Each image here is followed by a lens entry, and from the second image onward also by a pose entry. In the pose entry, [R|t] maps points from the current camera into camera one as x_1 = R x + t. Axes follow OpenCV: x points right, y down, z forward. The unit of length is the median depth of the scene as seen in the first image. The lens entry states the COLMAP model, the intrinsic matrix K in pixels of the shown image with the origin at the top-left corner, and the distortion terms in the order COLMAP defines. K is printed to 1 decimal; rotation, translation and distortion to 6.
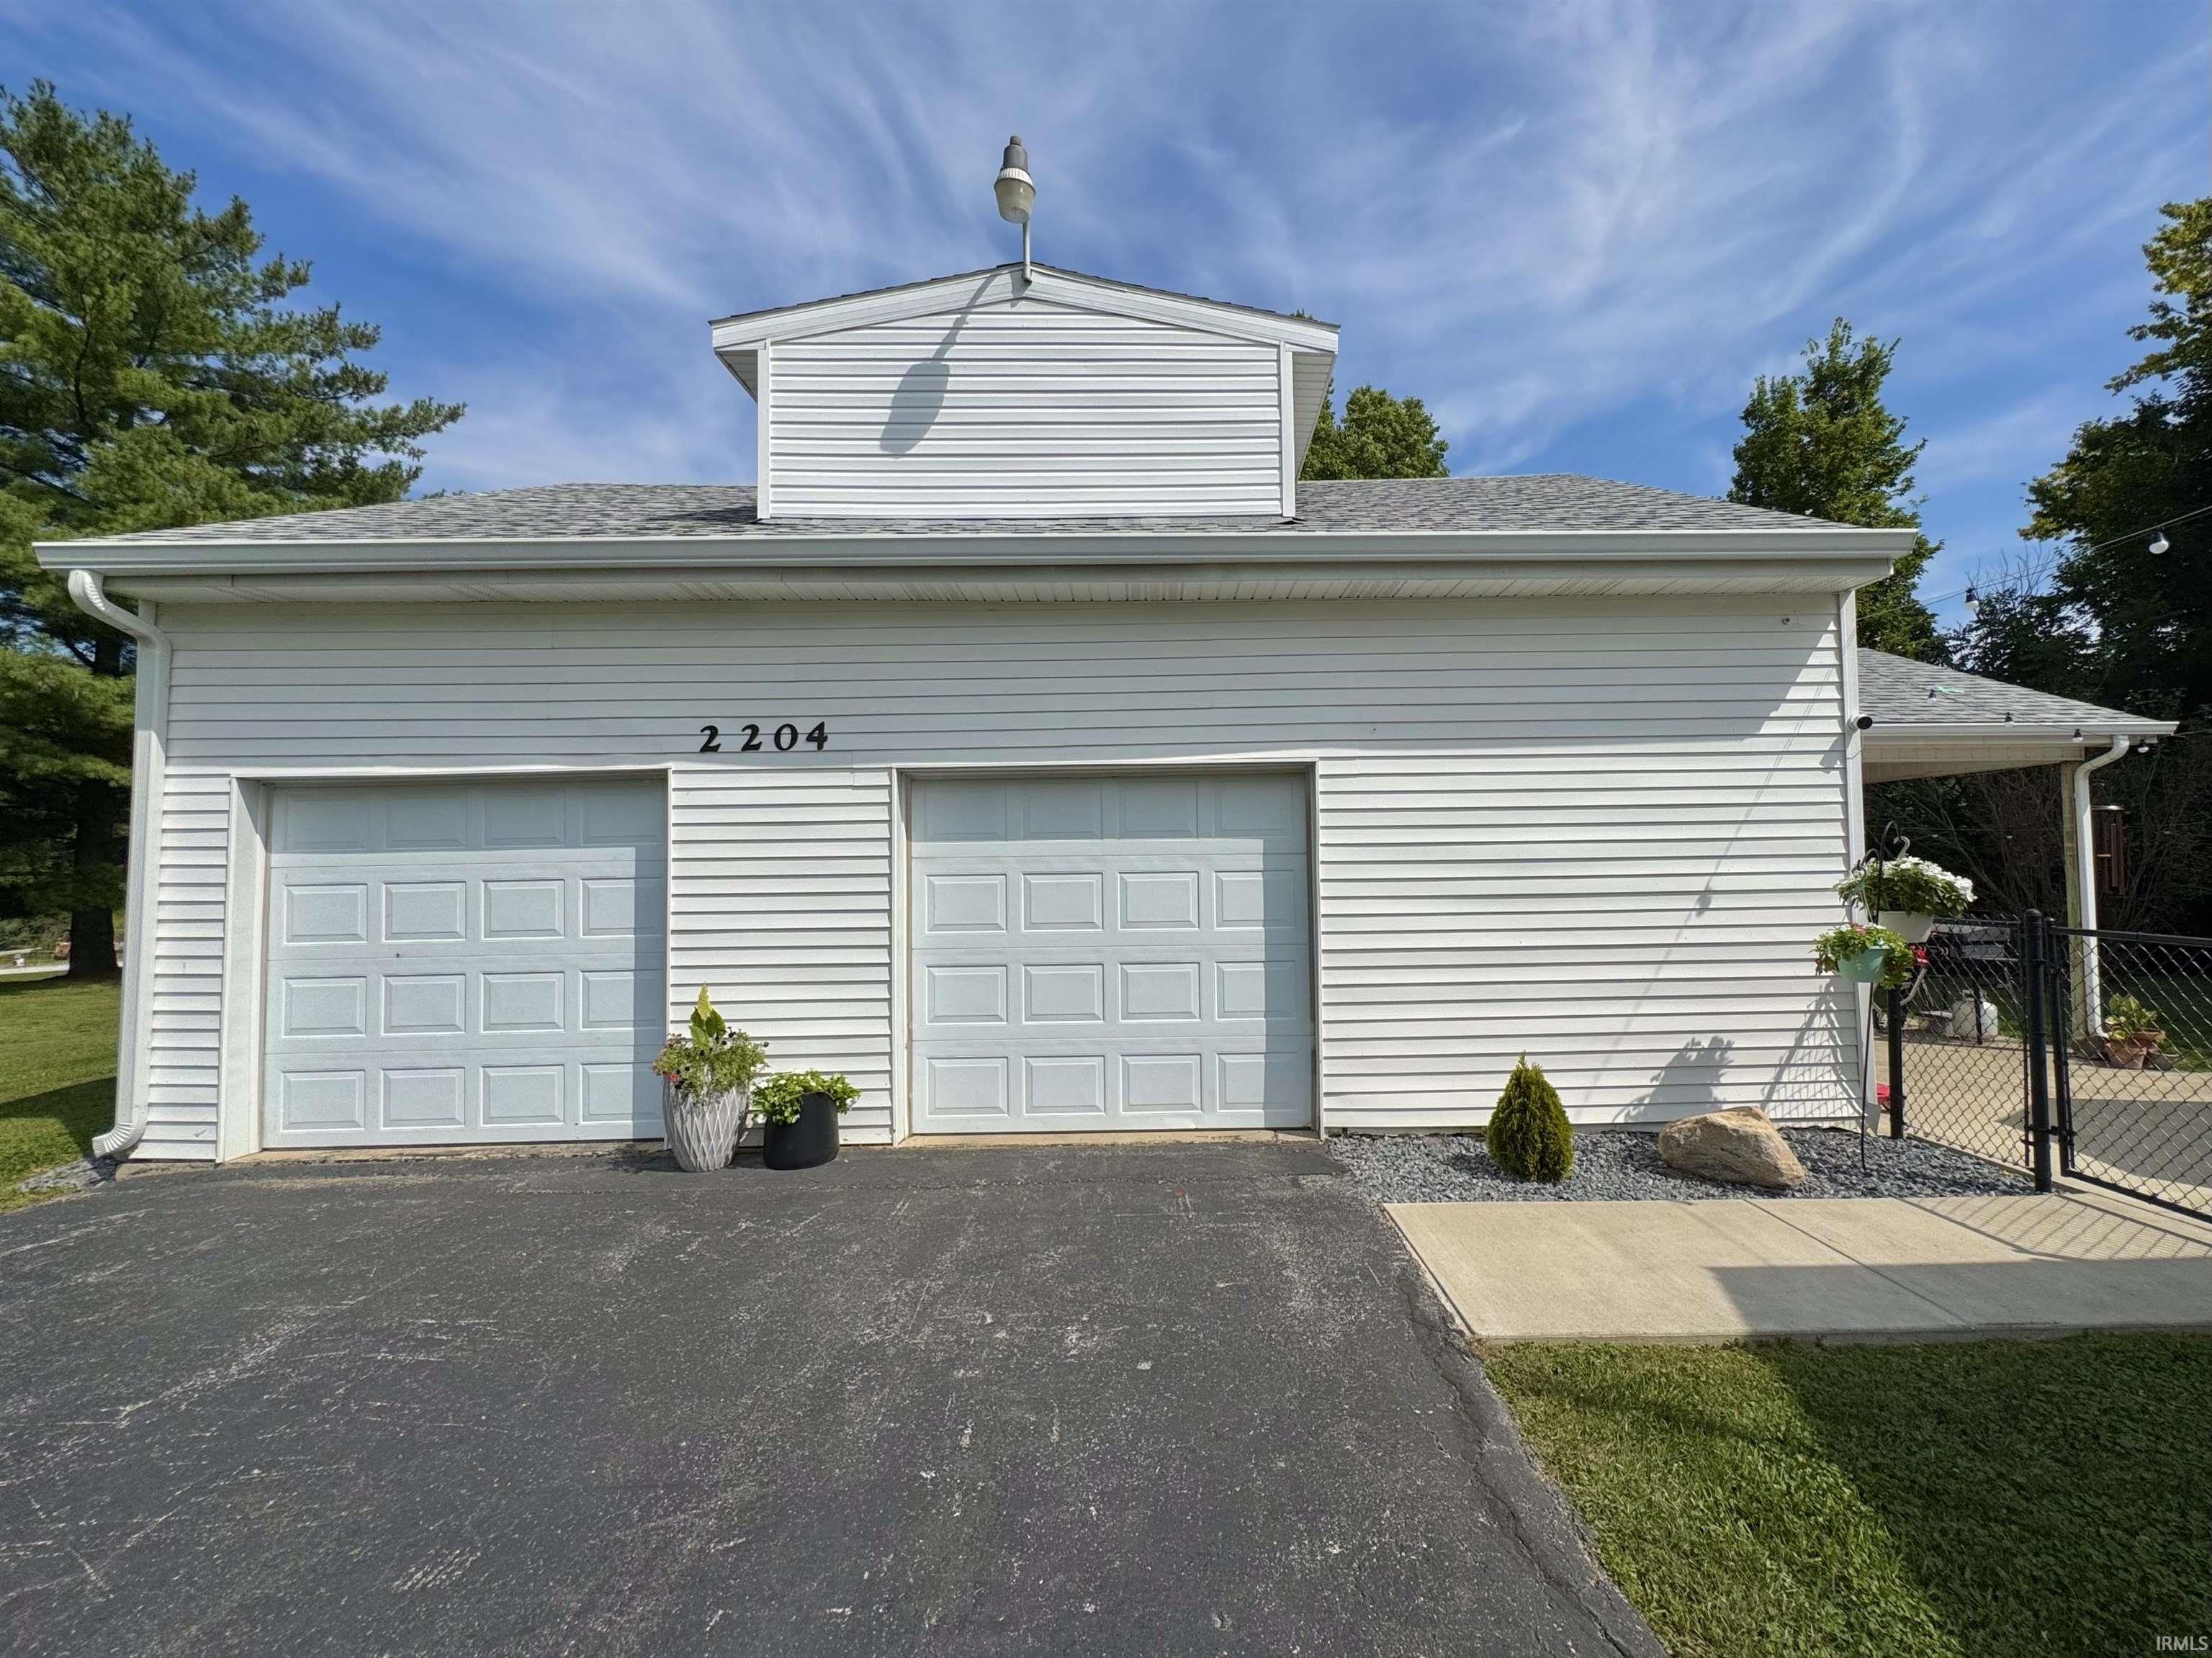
lens RADIAL K [[884.4, 0, 1106.0], [0, 884.4, 829.0], [0, 0, 1]] dist [-0.003785, 0.000792]
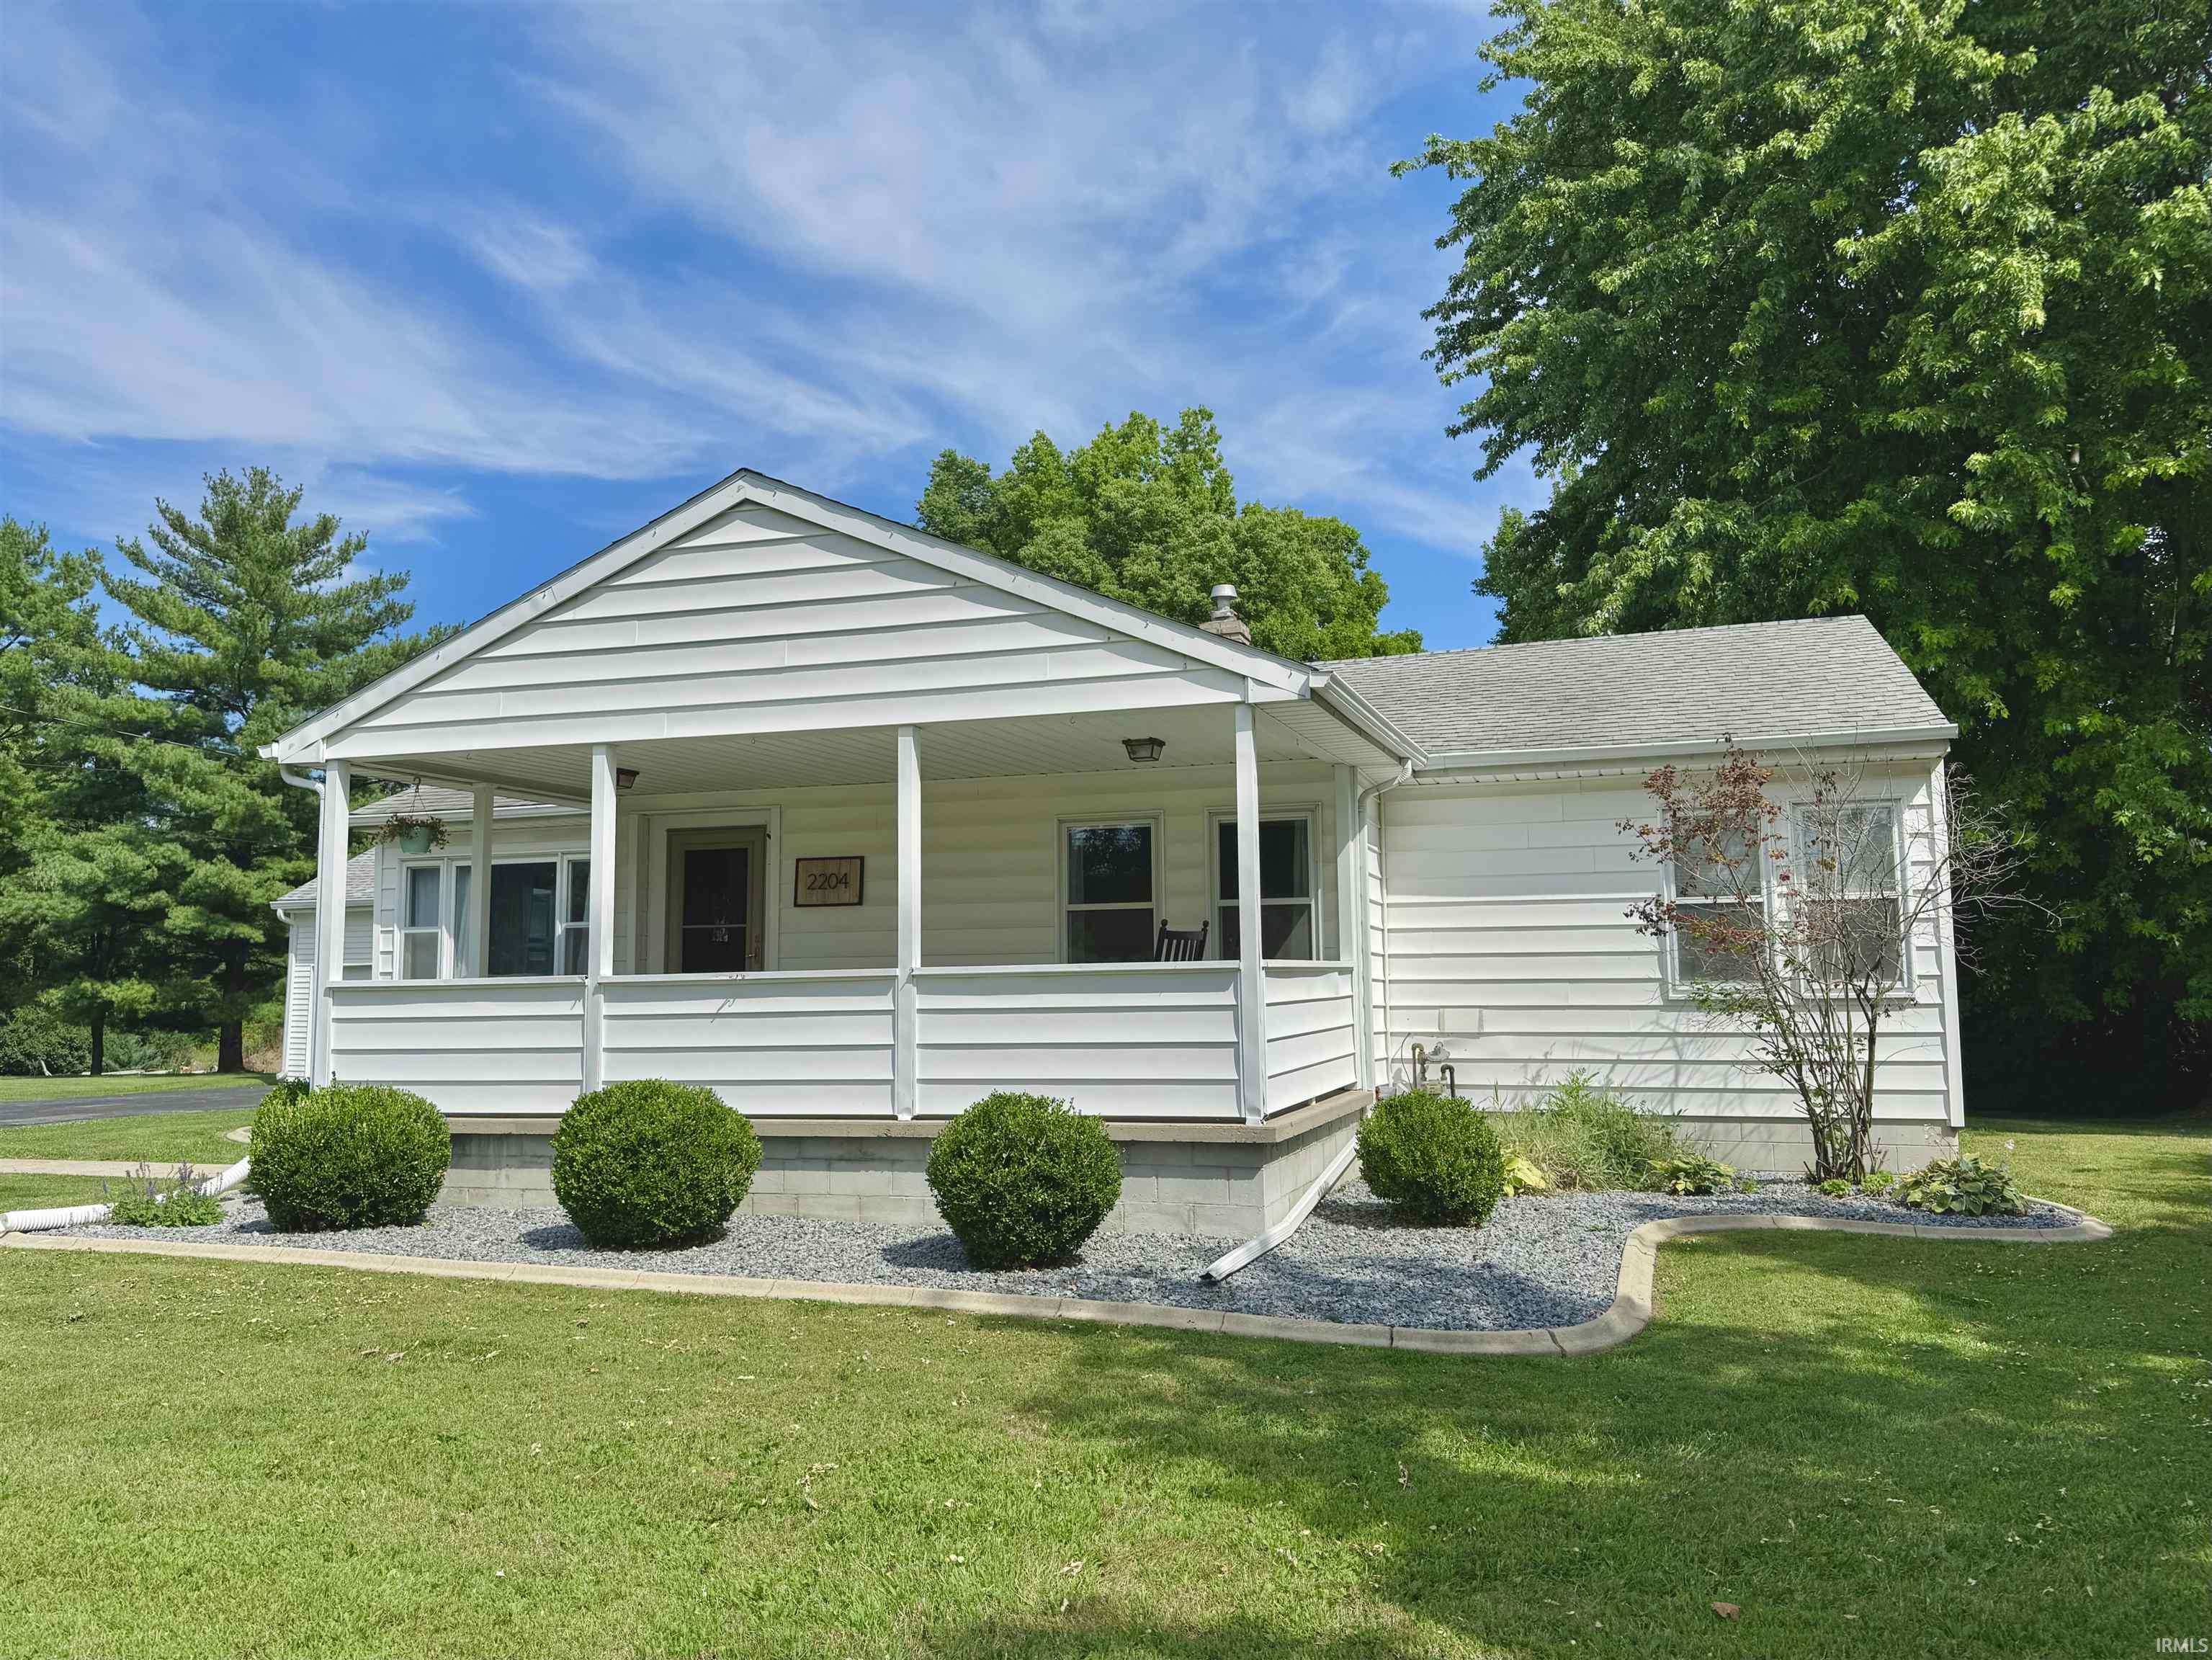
lens RADIAL K [[1703.5, 0, 1106.0], [0, 1703.5, 830.0], [0, 0, 1]] dist [-0.047849, -0.000774]
pose [[0.942627, -0.028541, -0.332624, 0.995789], [0.005964, 0.997619, -0.068701, -0.026570], [0.333793, 0.062776, 0.940554, -1.005603]]
